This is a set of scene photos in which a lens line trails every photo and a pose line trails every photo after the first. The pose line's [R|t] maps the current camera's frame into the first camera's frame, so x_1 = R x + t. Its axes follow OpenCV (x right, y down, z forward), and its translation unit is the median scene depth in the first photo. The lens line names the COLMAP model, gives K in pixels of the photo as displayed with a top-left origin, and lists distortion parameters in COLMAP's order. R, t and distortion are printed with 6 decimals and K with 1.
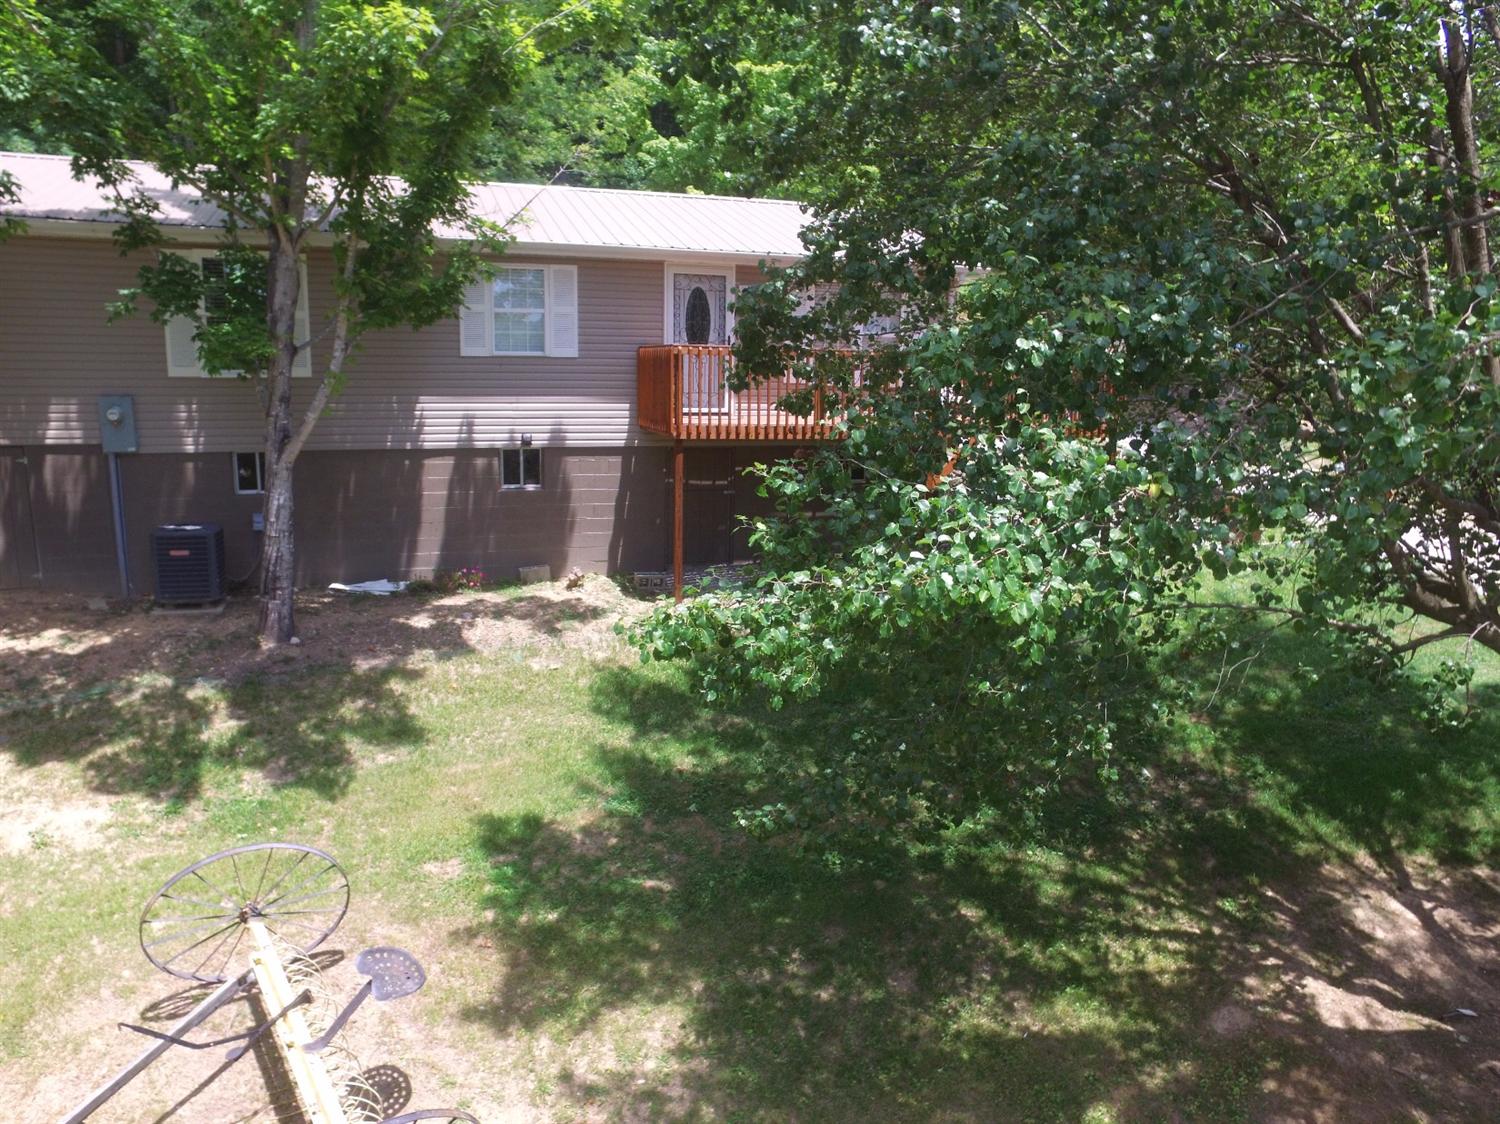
lens RADIAL K [[1021.2, 0, 740.7], [0, 1021.2, 552.1], [0, 0, 1]] dist [-0.124386, 0.087767]
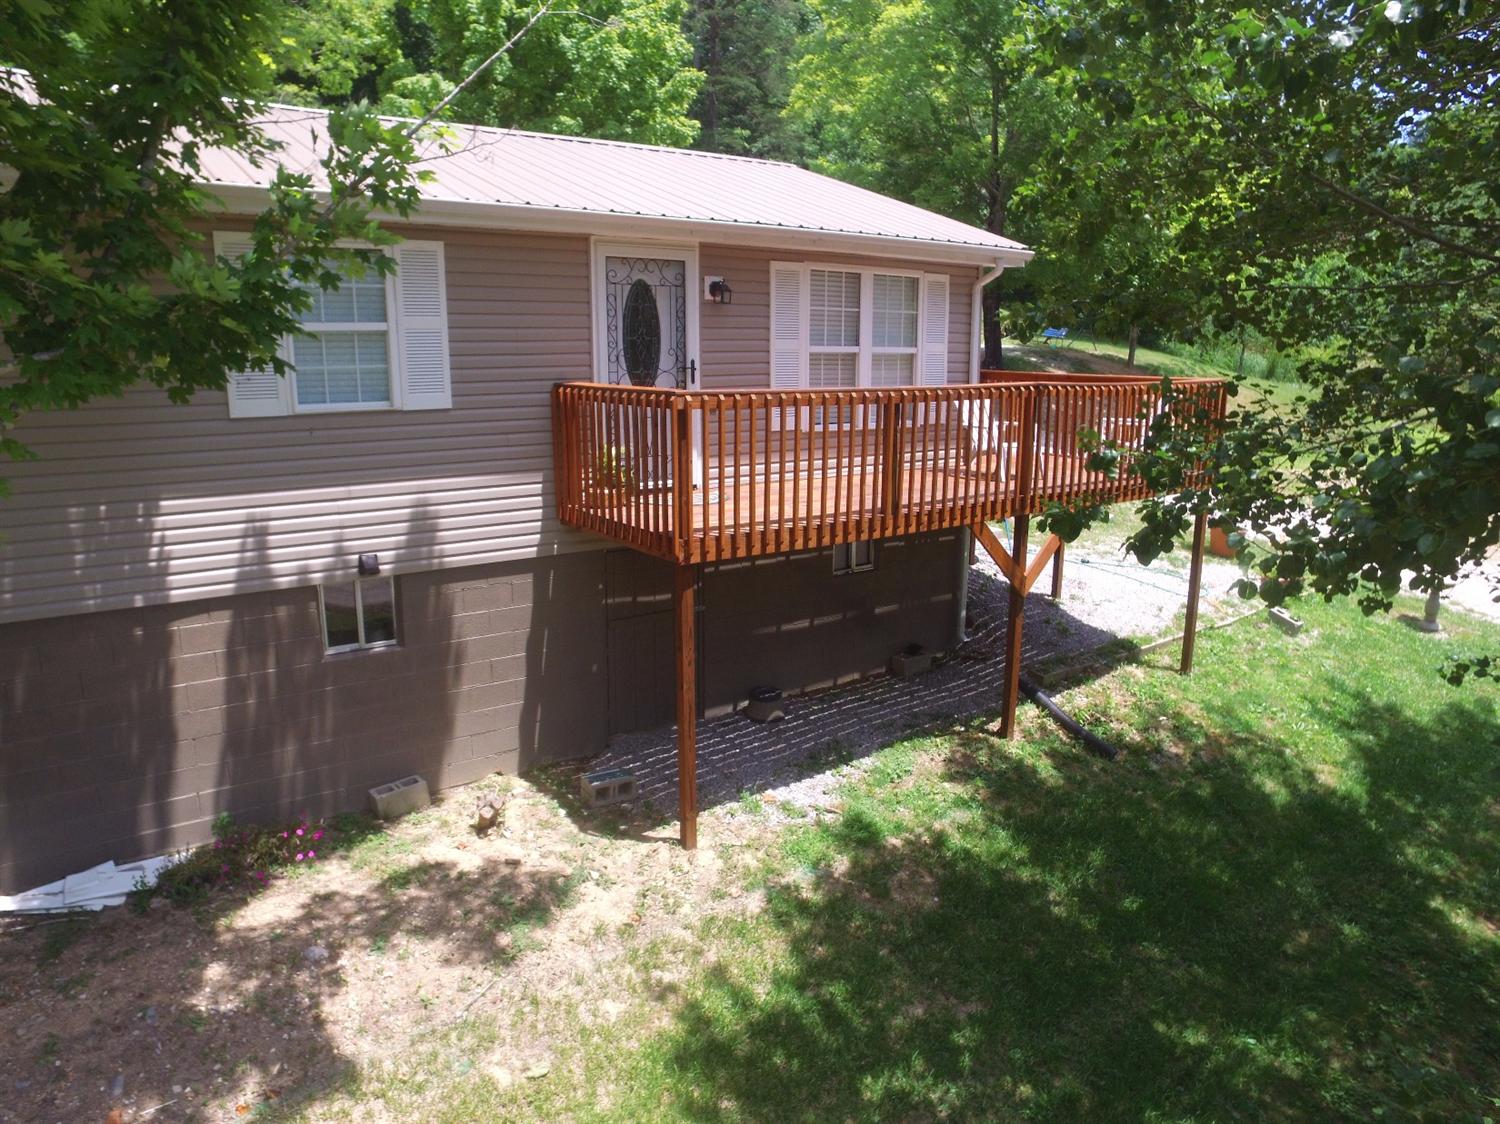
lens RADIAL K [[1021.2, 0, 740.7], [0, 1021.2, 552.1], [0, 0, 1]] dist [-0.124386, 0.087767]
pose [[0.956012, -0.074080, 0.283820, -0.175064], [0.066837, 0.997145, 0.035135, -0.124695], [-0.285612, -0.014620, 0.958234, 0.431360]]
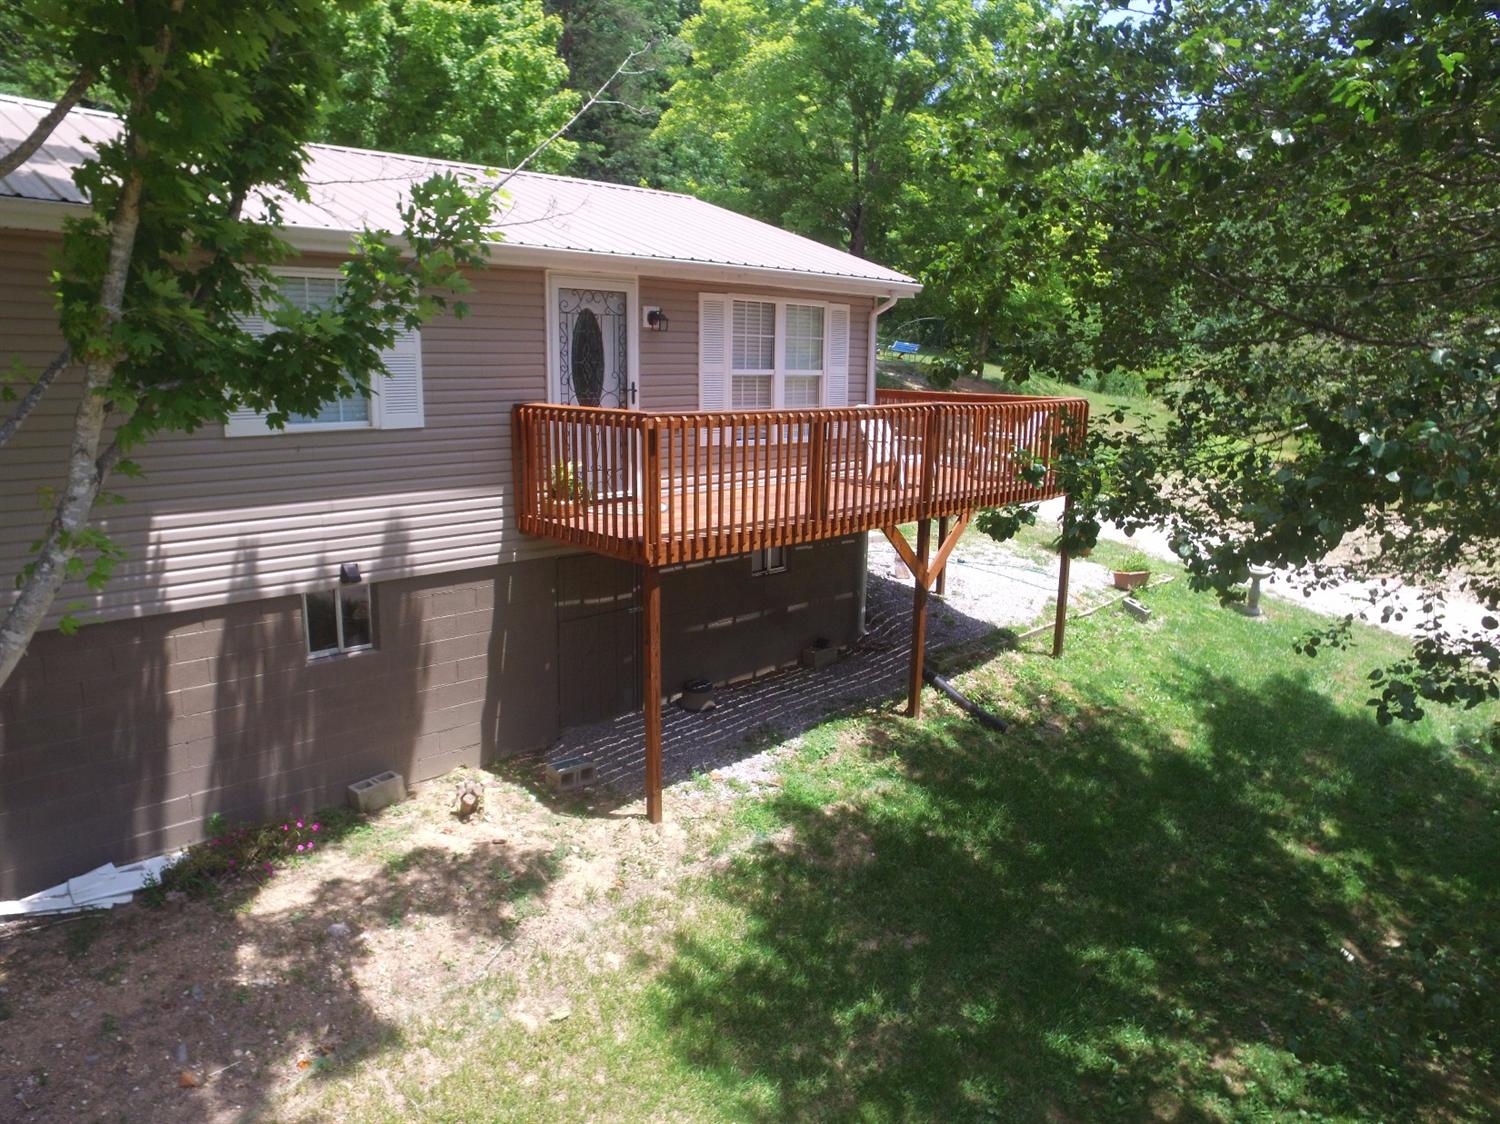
lens RADIAL K [[1021.2, 0, 740.7], [0, 1021.2, 552.1], [0, 0, 1]] dist [-0.124386, 0.087767]
pose [[0.900845, -0.088804, 0.424961, -0.255922], [0.081217, 0.996047, 0.035977, -0.127166], [-0.426476, 0.002104, 0.904497, 0.387972]]
